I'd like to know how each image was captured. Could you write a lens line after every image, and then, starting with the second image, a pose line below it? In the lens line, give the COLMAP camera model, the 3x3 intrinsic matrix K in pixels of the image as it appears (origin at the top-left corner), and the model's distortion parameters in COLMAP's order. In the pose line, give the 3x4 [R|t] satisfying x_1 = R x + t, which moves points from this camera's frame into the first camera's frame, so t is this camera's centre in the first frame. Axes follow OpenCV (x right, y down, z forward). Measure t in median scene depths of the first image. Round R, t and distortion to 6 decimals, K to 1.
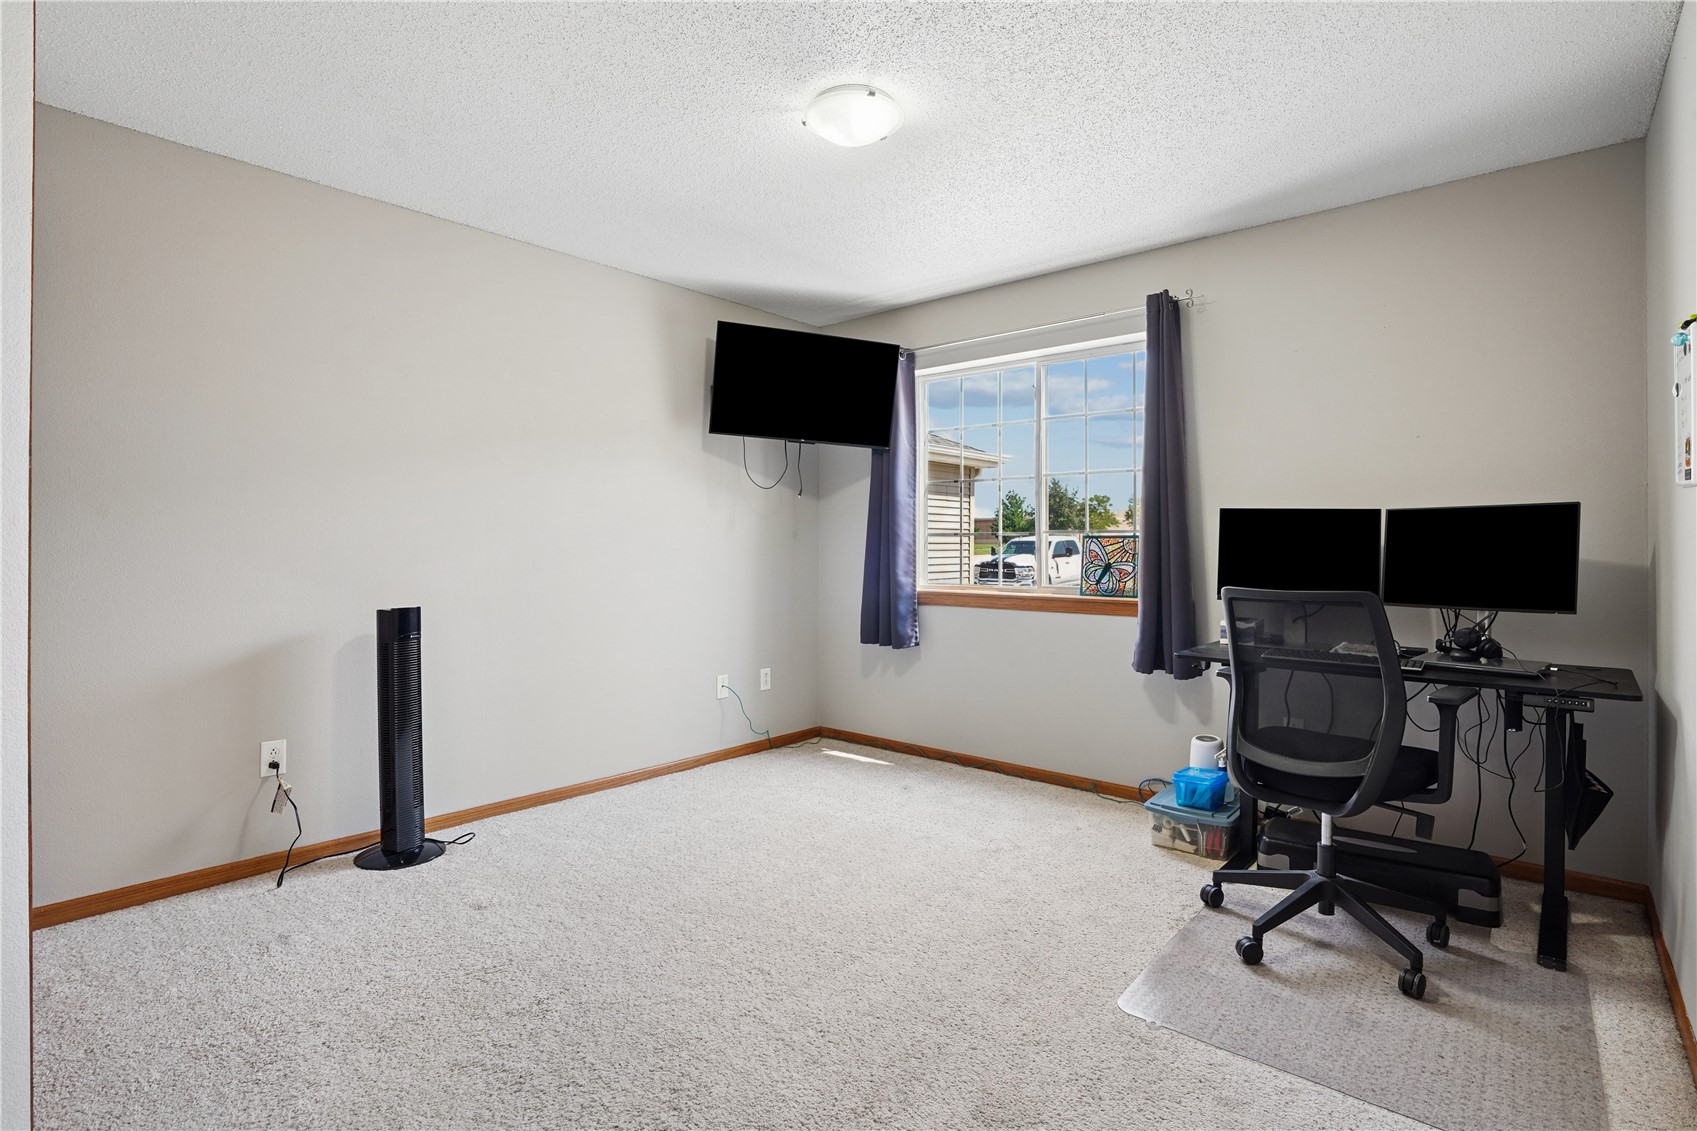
lens RADIAL K [[792.5, 0, 840.4], [0, 792.5, 549.5], [0, 0, 1]] dist [-0.053639, 0.017814]
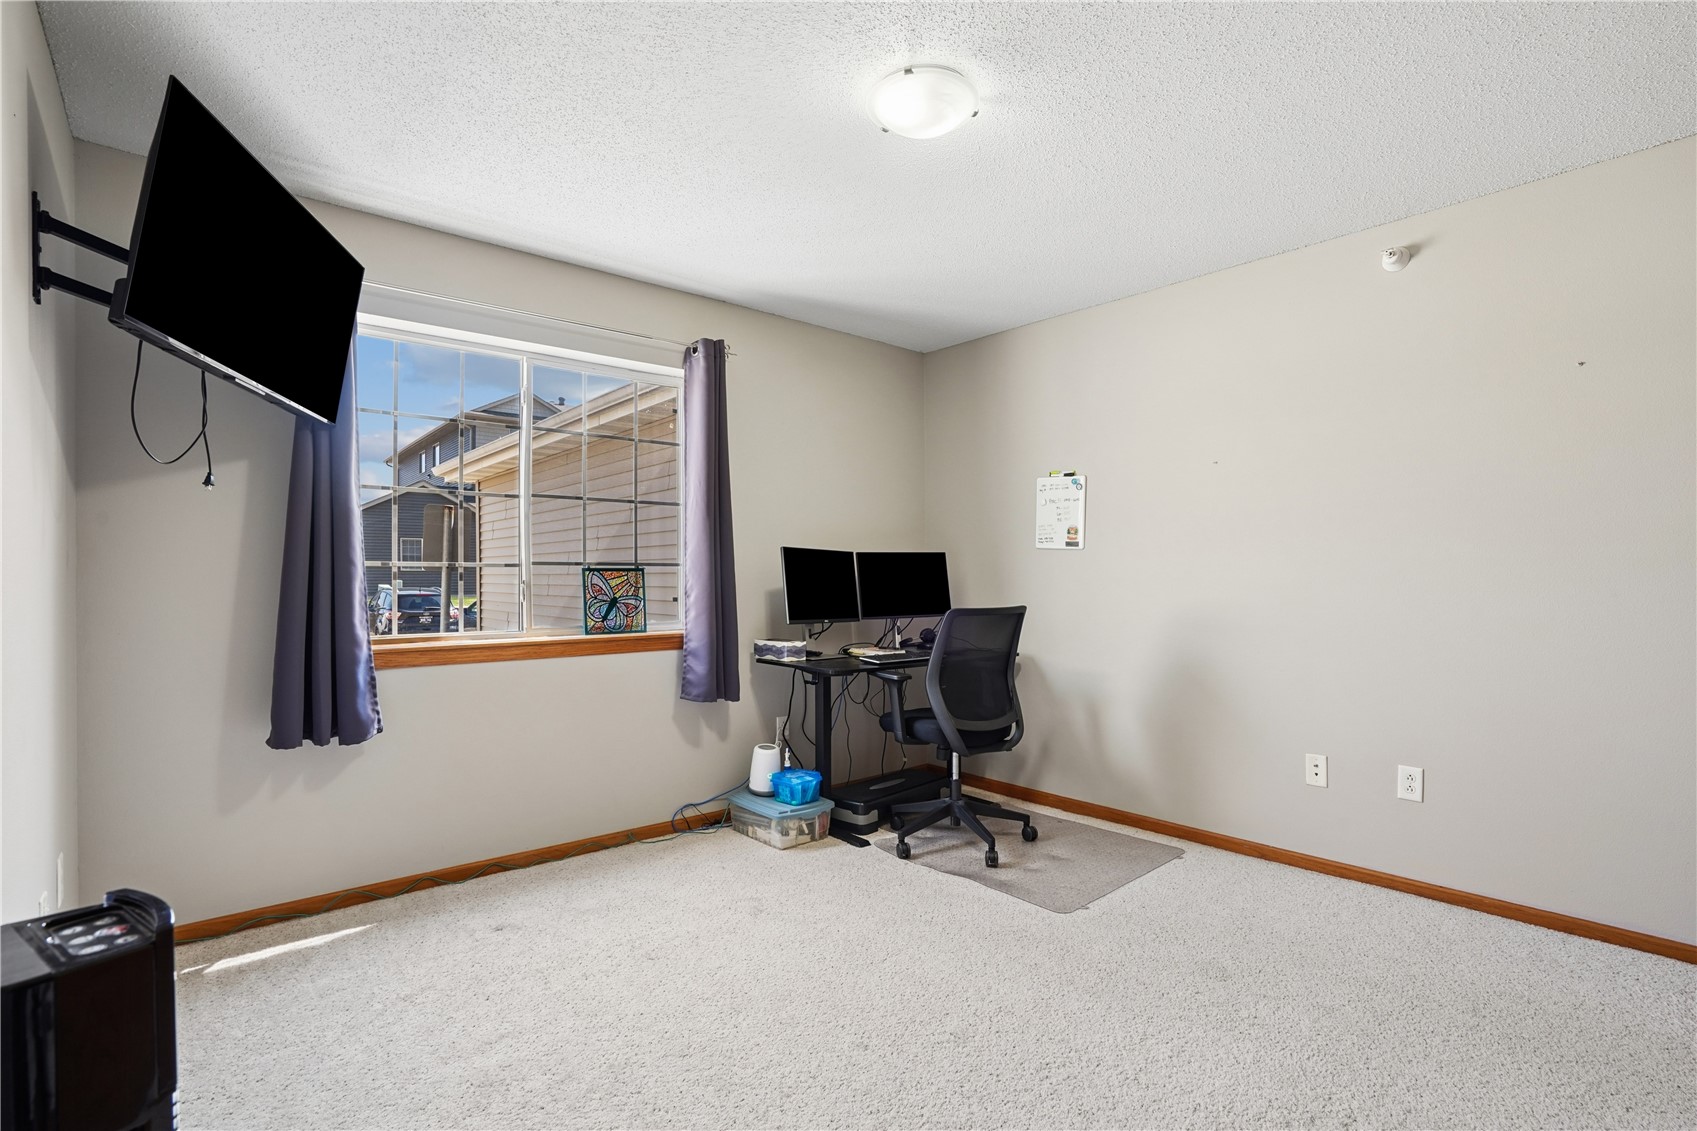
lens RADIAL K [[792.5, 0, 845.5], [0, 792.5, 574.7], [0, 0, 1]] dist [-0.053639, 0.017814]
pose [[0.161368, -0.000326, 0.986894, -0.539084], [0.009034, 0.999959, -0.001147, -0.006032], [-0.986853, 0.009101, 0.161364, 0.577177]]
